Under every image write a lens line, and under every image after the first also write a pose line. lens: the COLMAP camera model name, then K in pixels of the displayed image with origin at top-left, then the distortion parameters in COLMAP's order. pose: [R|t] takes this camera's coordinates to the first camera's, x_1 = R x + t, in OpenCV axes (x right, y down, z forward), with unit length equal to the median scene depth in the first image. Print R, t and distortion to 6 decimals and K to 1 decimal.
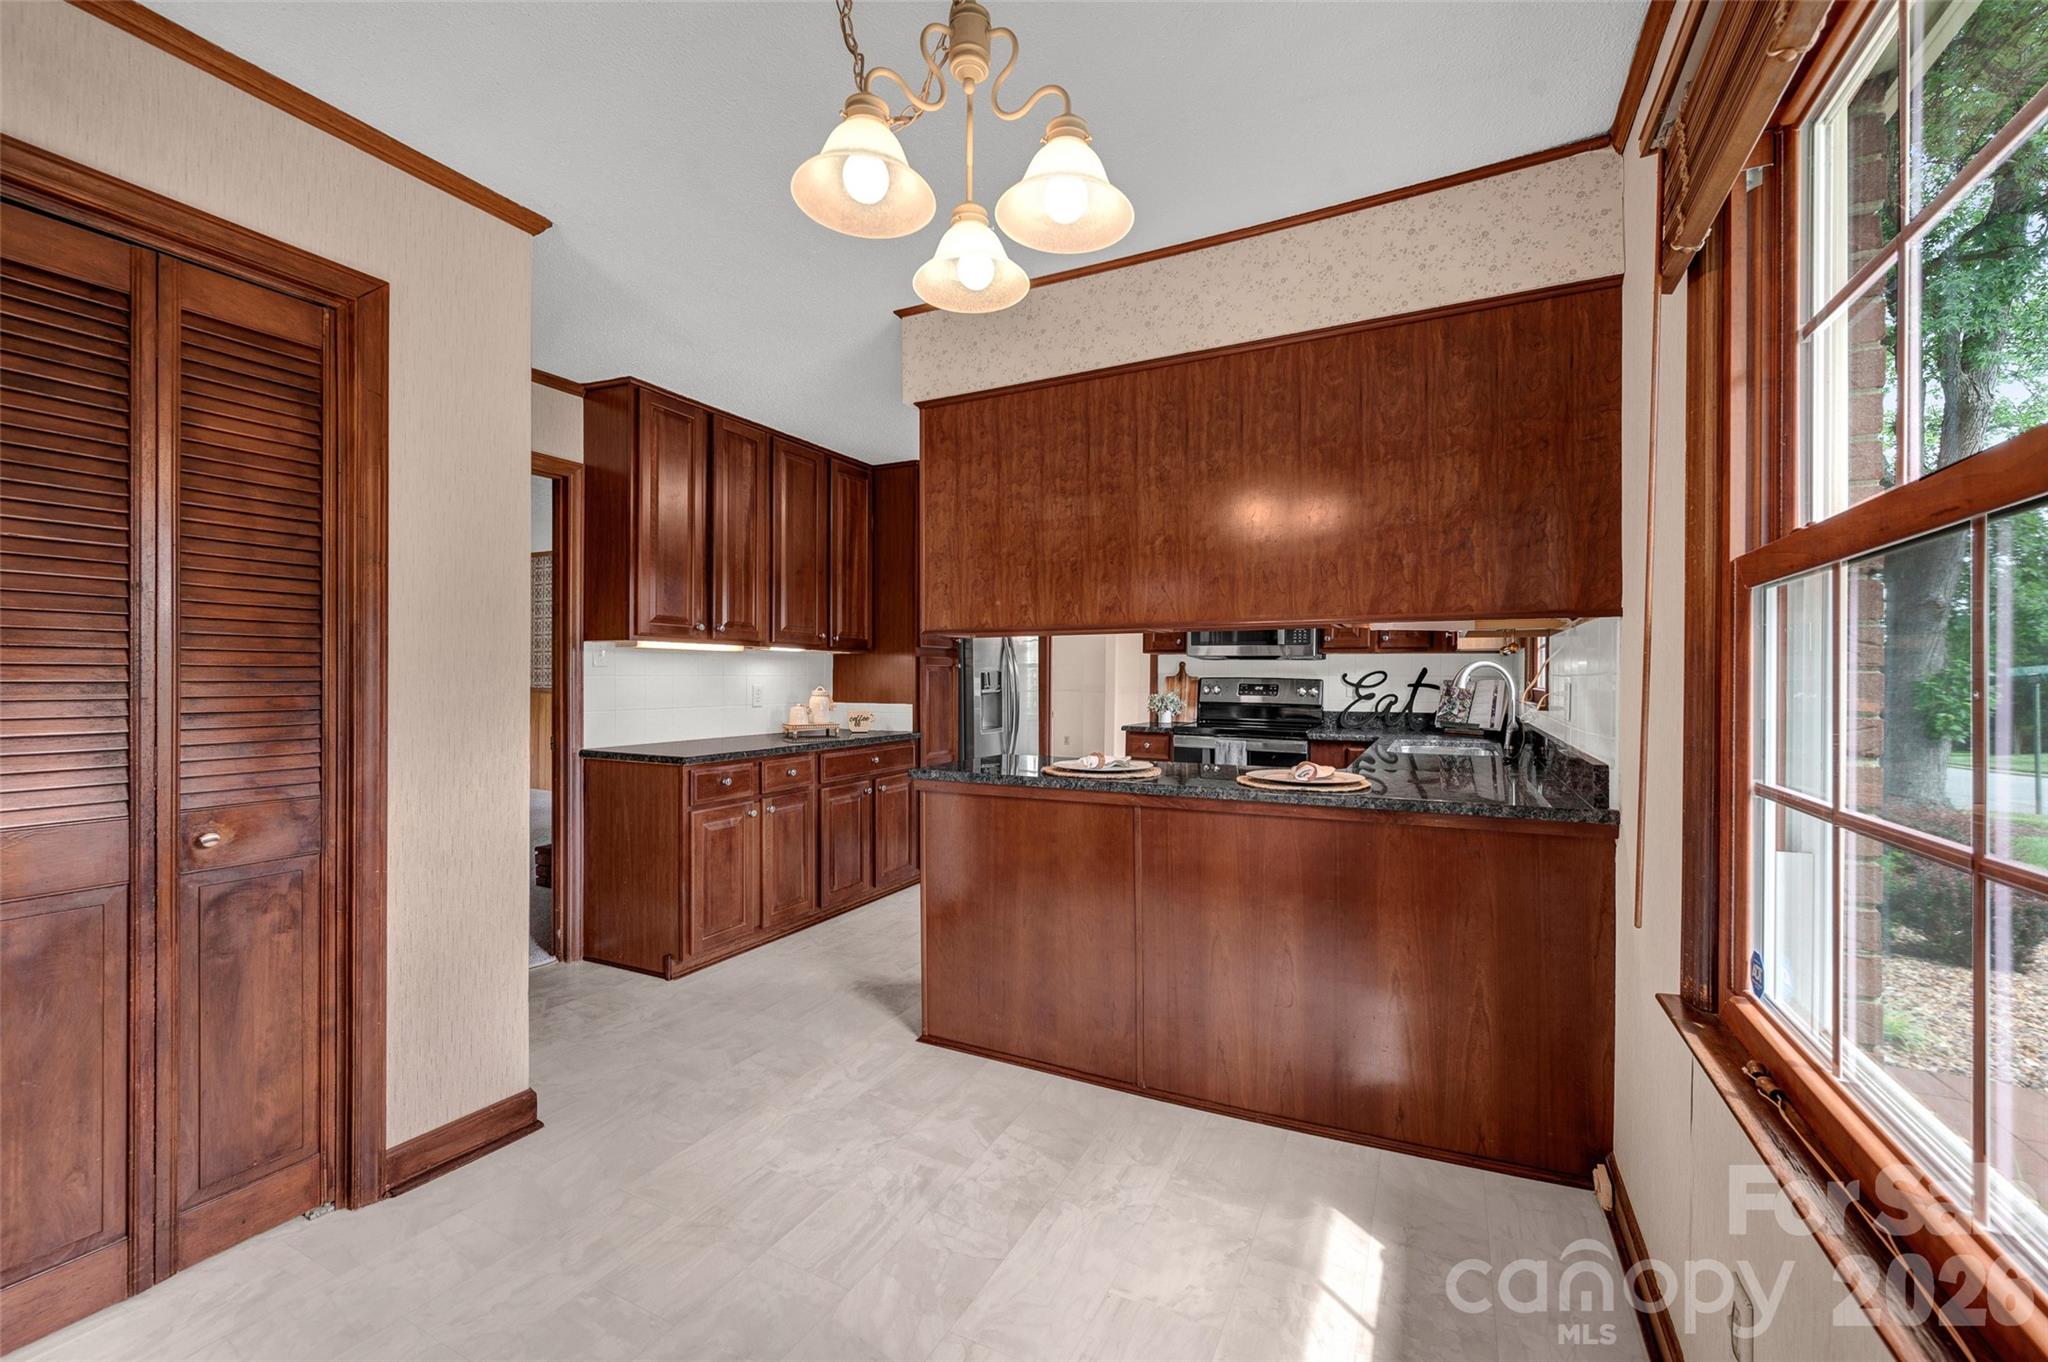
lens RADIAL K [[827.6, 0, 1025.8], [0, 827.6, 676.5], [0, 0, 1]] dist [0.000120, -0.000404]
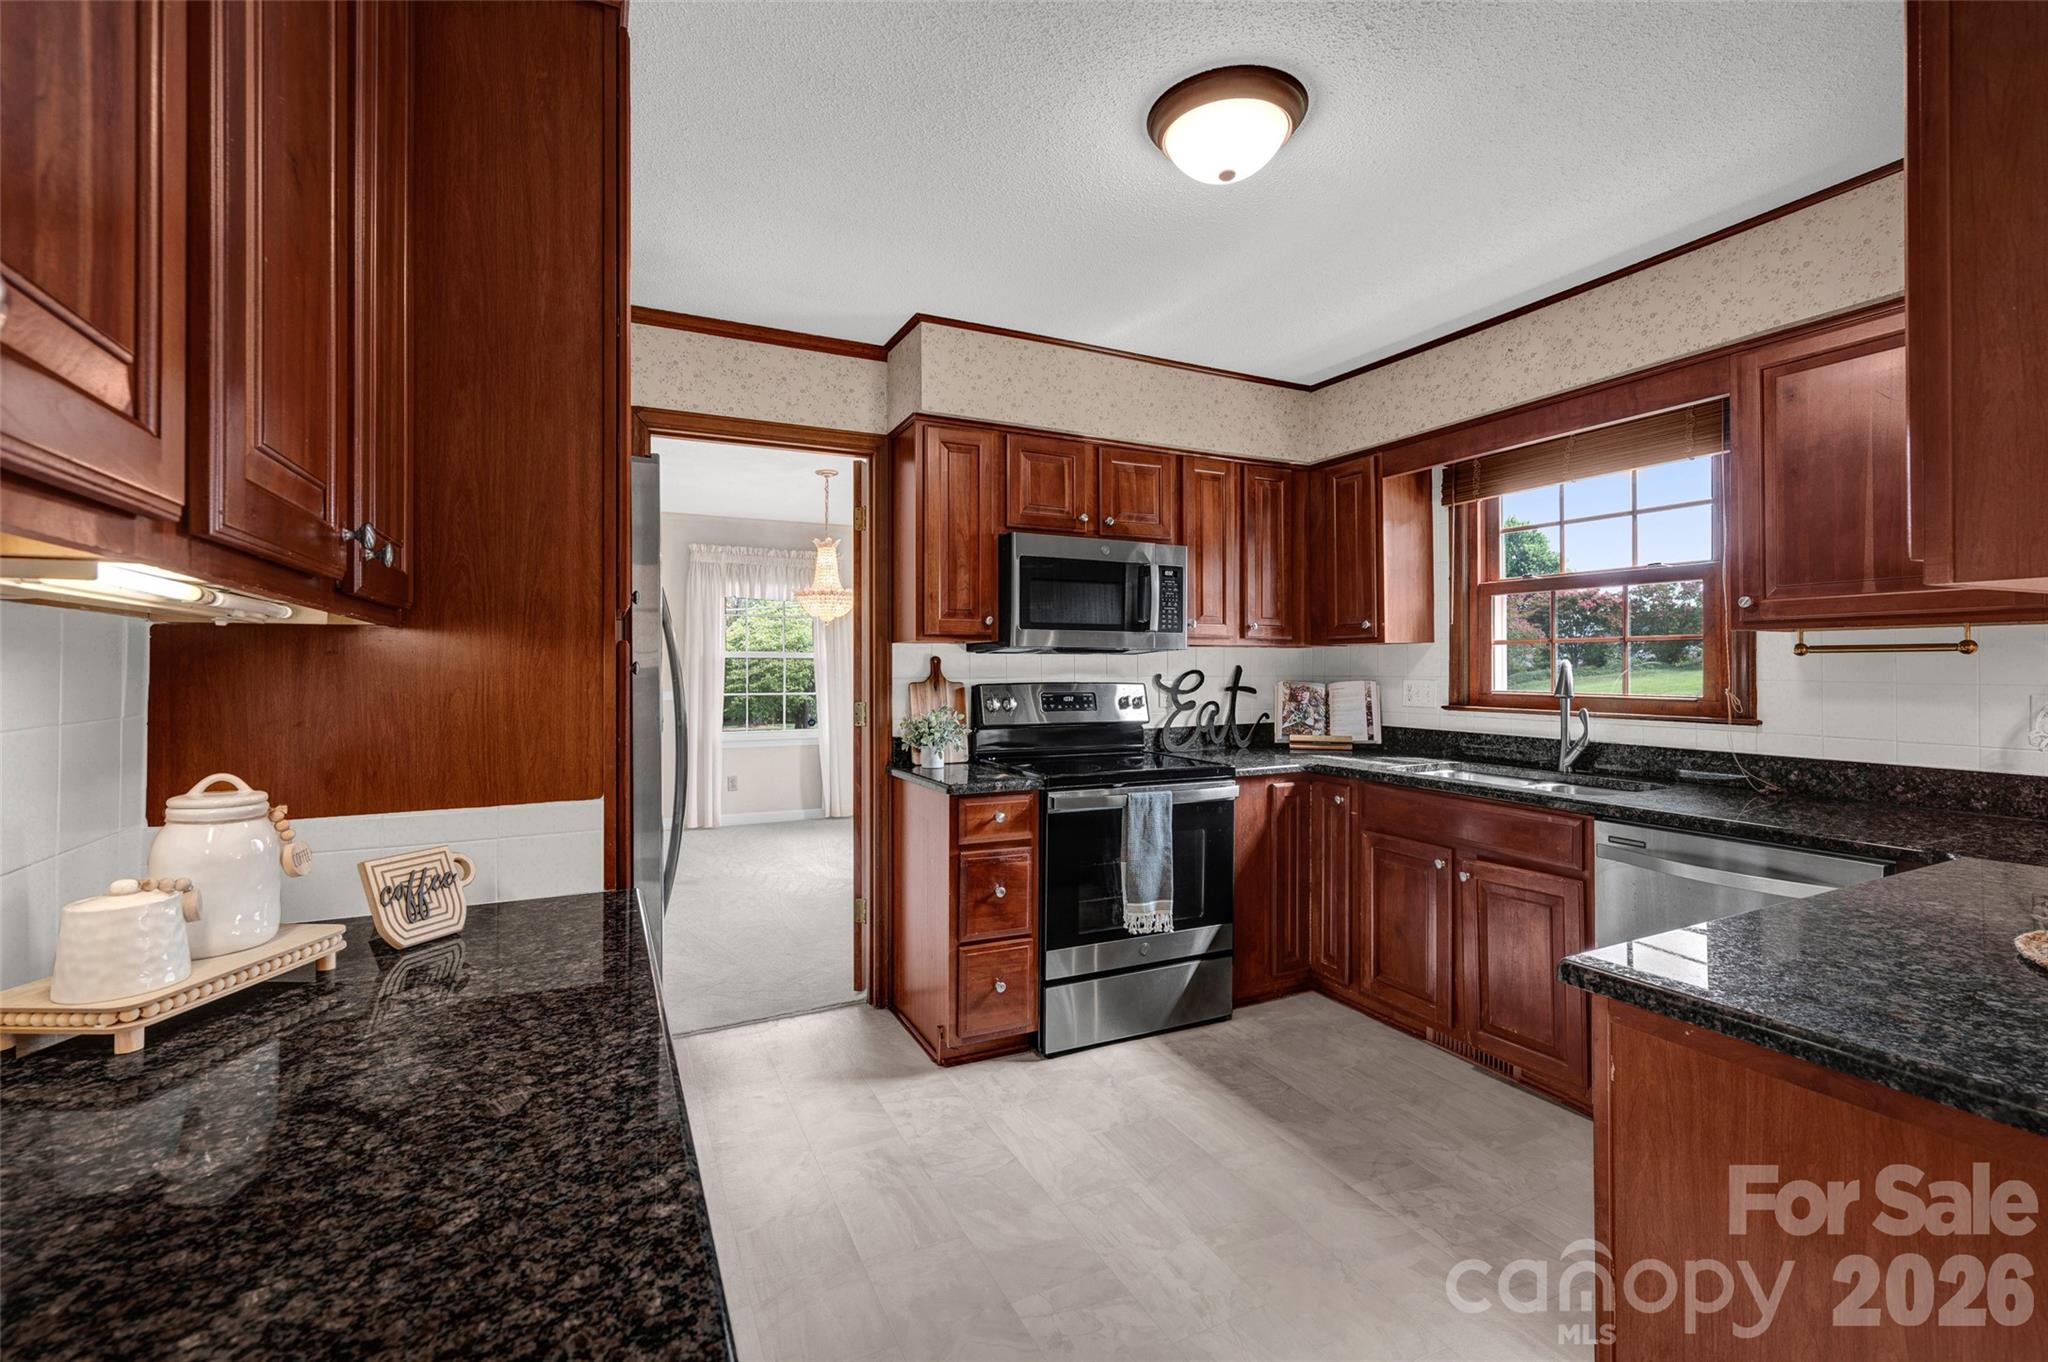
lens RADIAL K [[880.8, 0, 1022.5], [0, 880.8, 664.0], [0, 0, 1]] dist [-0.000225, 0.000822]
pose [[0.606076, -0.005892, 0.795385, -0.419162], [0.008913, 0.999960, 0.000616, -0.020413], [-0.795357, 0.006716, 0.606104, 0.961270]]
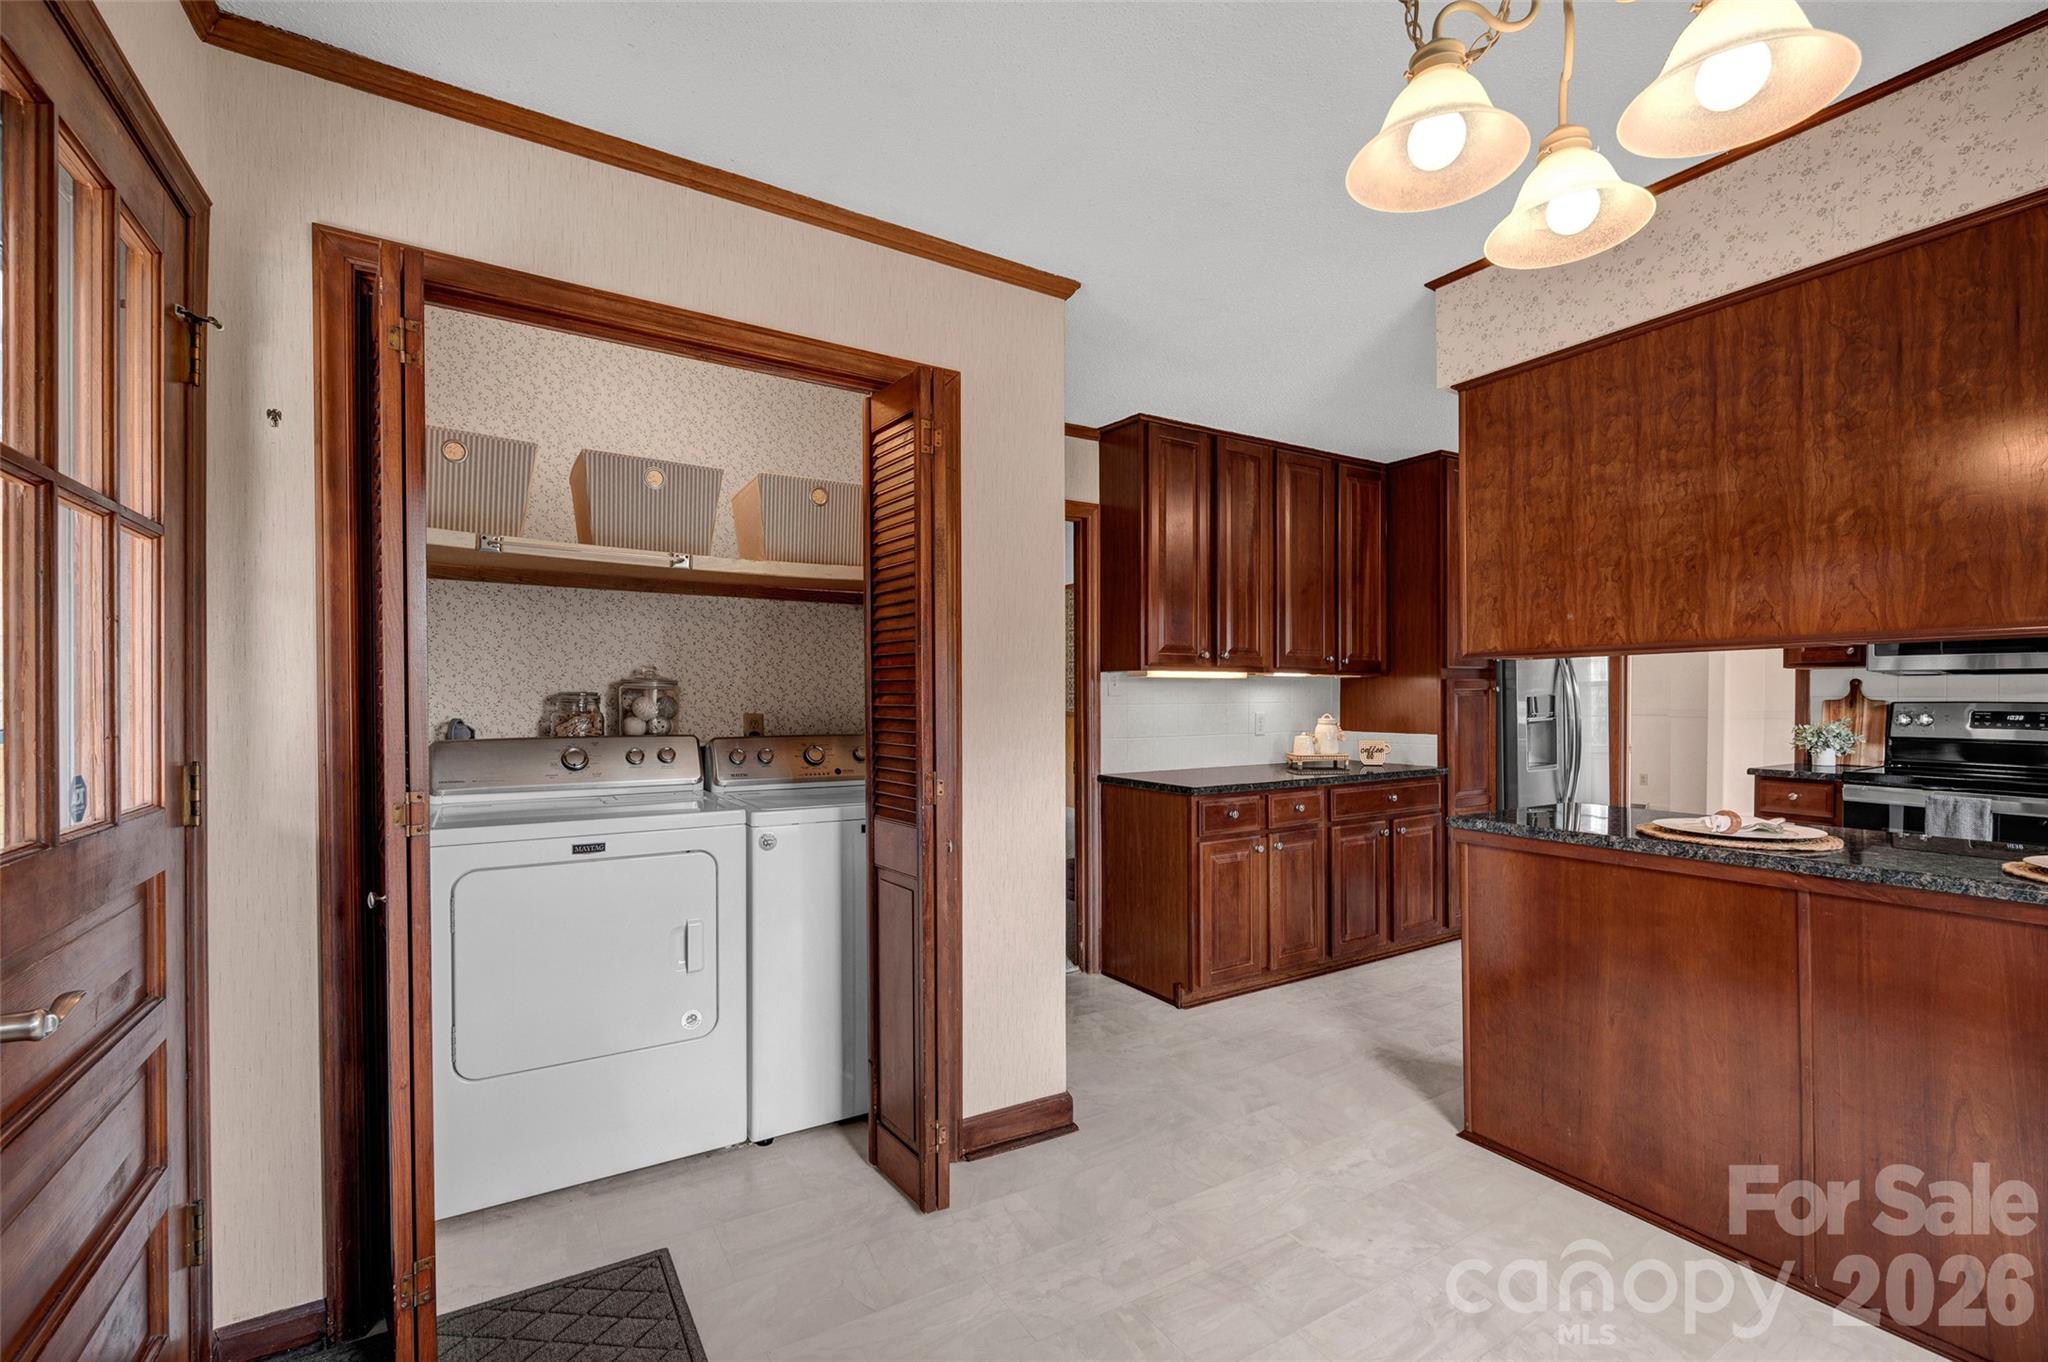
lens RADIAL K [[875.7, 0, 1028.3], [0, 875.7, 700.6], [0, 0, 1]] dist [-0.001432, -0.000562]
pose [[0.849120, -0.004609, -0.528180, -0.024078], [0.006884, 0.999974, 0.002341, -0.010032], [0.528156, -0.005623, 0.849129, 0.004315]]
